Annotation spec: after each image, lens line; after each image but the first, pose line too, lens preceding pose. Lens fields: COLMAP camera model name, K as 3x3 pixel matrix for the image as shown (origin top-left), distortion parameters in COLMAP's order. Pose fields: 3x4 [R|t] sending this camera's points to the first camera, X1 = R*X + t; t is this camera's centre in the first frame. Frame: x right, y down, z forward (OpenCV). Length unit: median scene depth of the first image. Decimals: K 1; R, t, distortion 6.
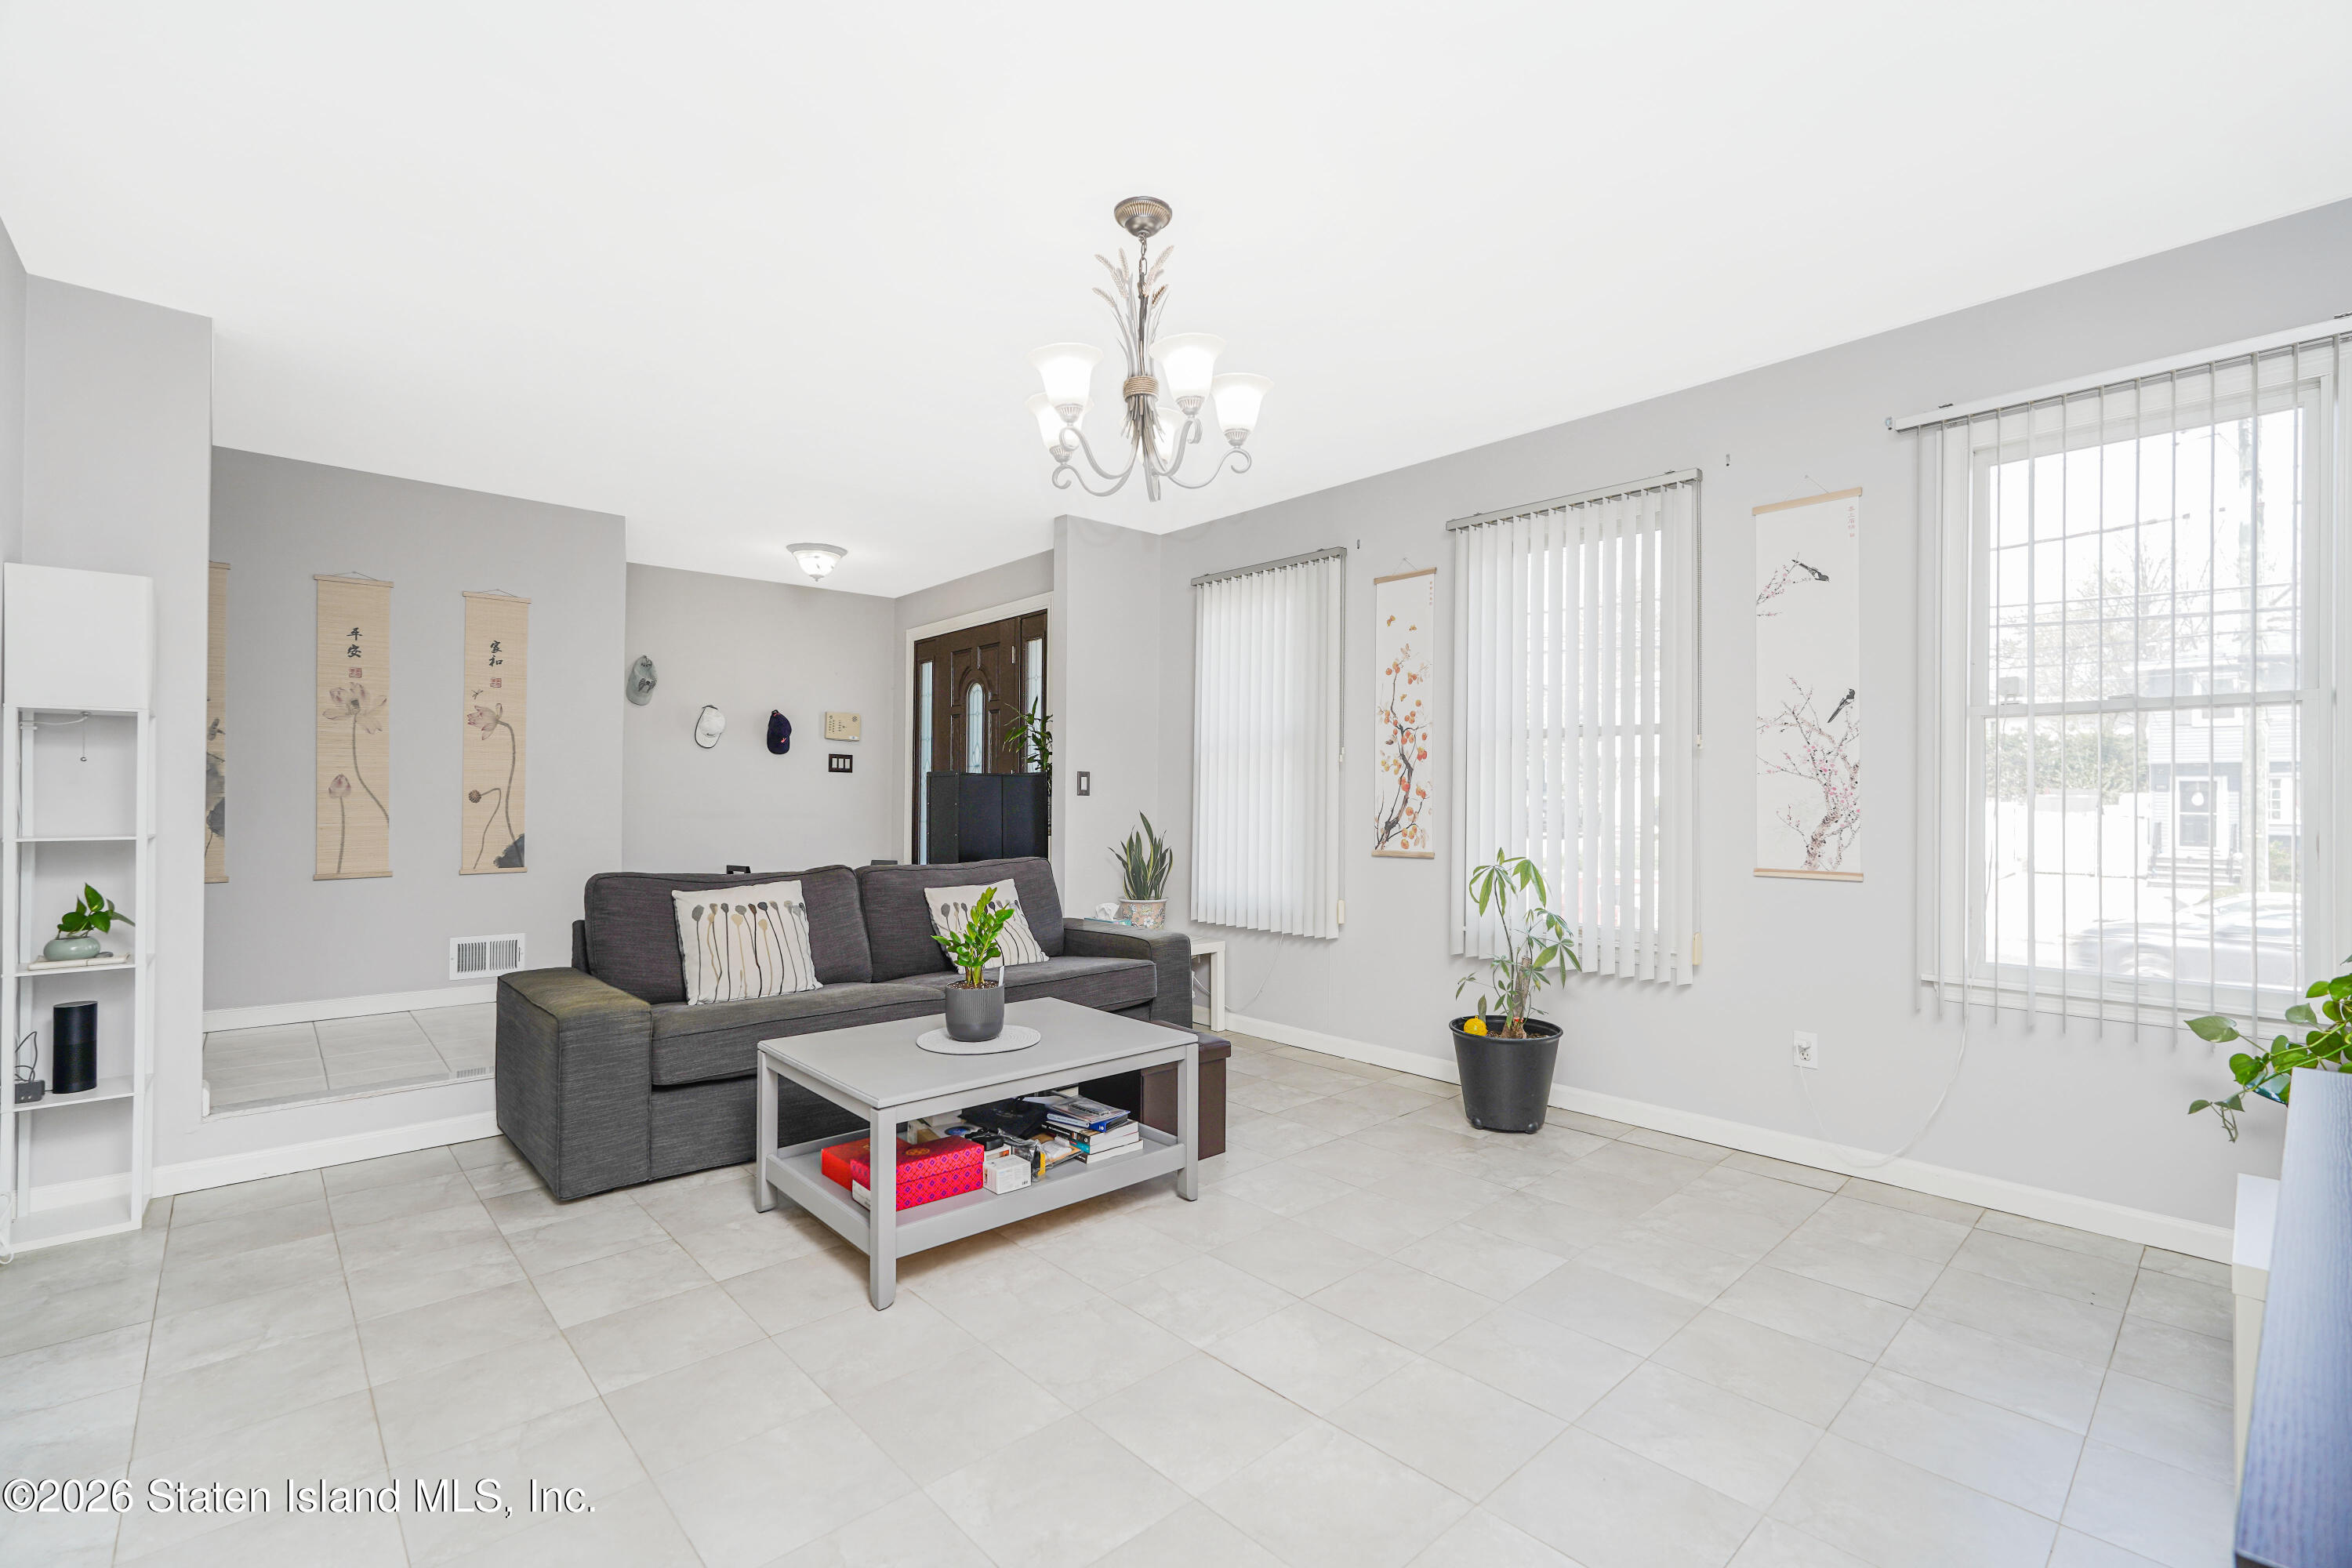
lens RADIAL K [[1038.0, 0, 1165.0], [0, 1038.0, 788.4], [0, 0, 1]] dist [-0.012713, 0.006137]
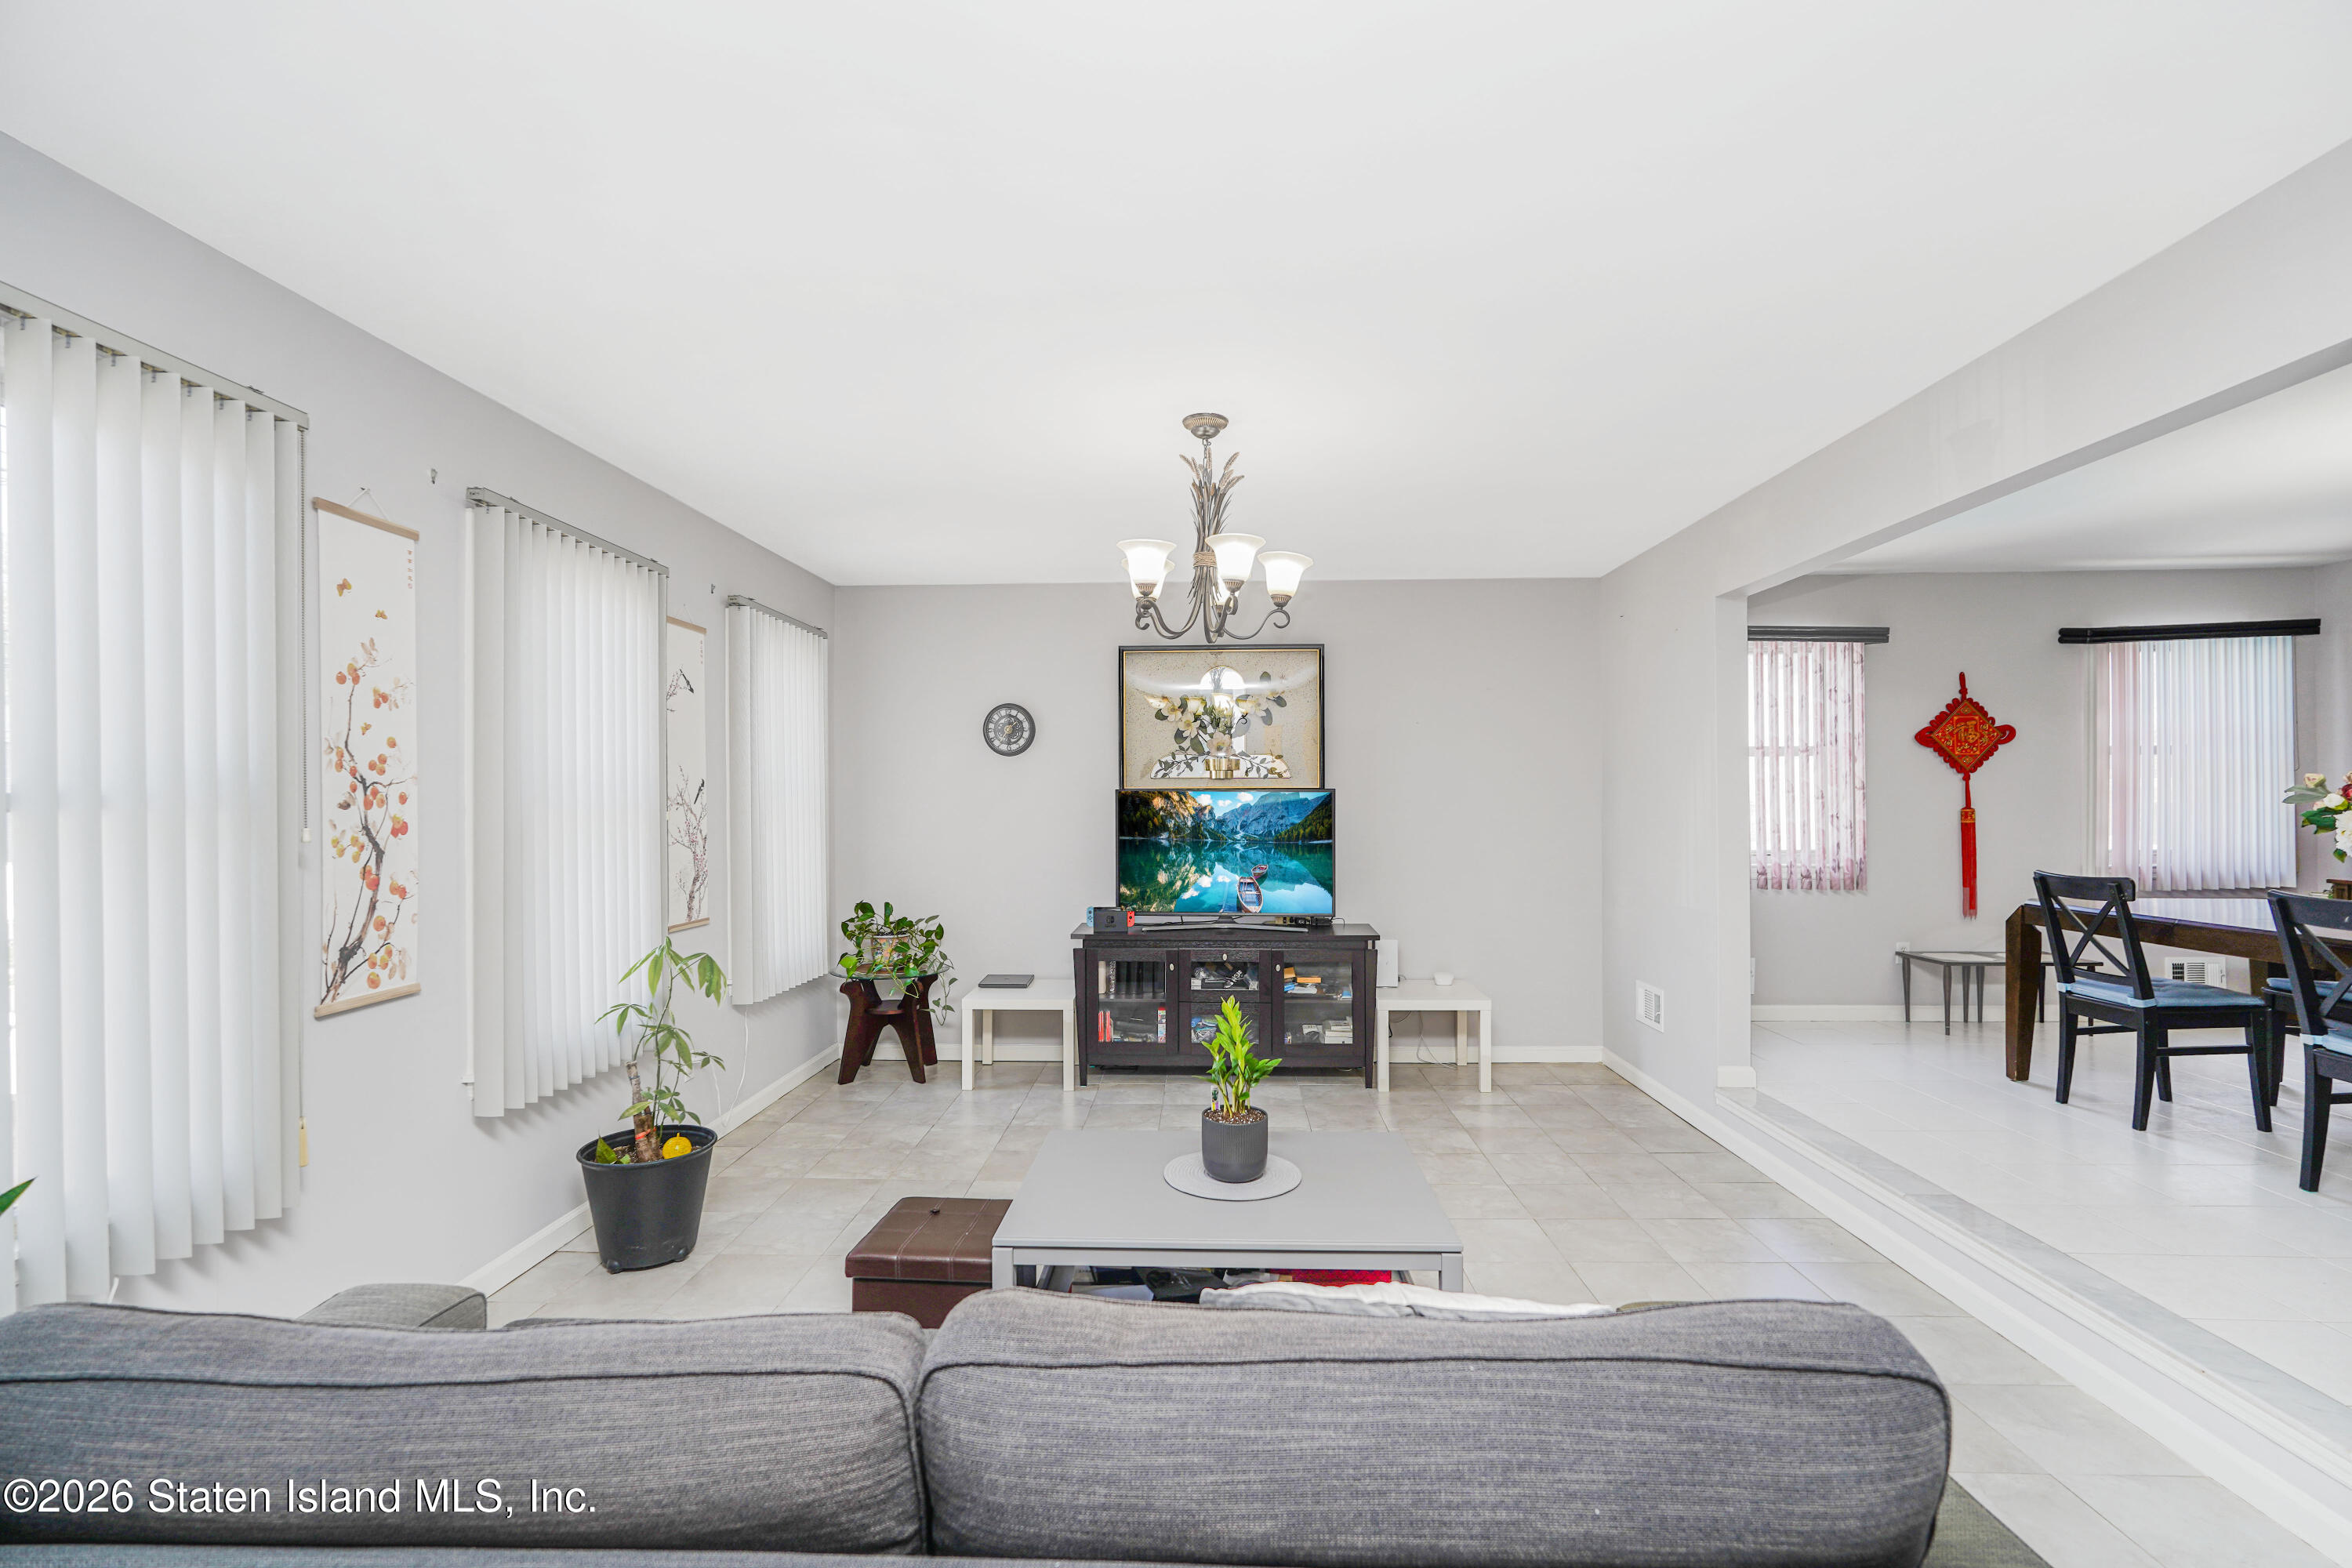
lens RADIAL K [[1038.0, 0, 1175.0], [0, 1038.0, 787.8], [0, 0, 1]] dist [-0.012713, 0.006137]
pose [[-0.720721, 0.016143, 0.693038, -0.497462], [0.005880, 0.999835, -0.017174, -0.042260], [-0.693201, -0.008302, -0.720697, 1.108359]]
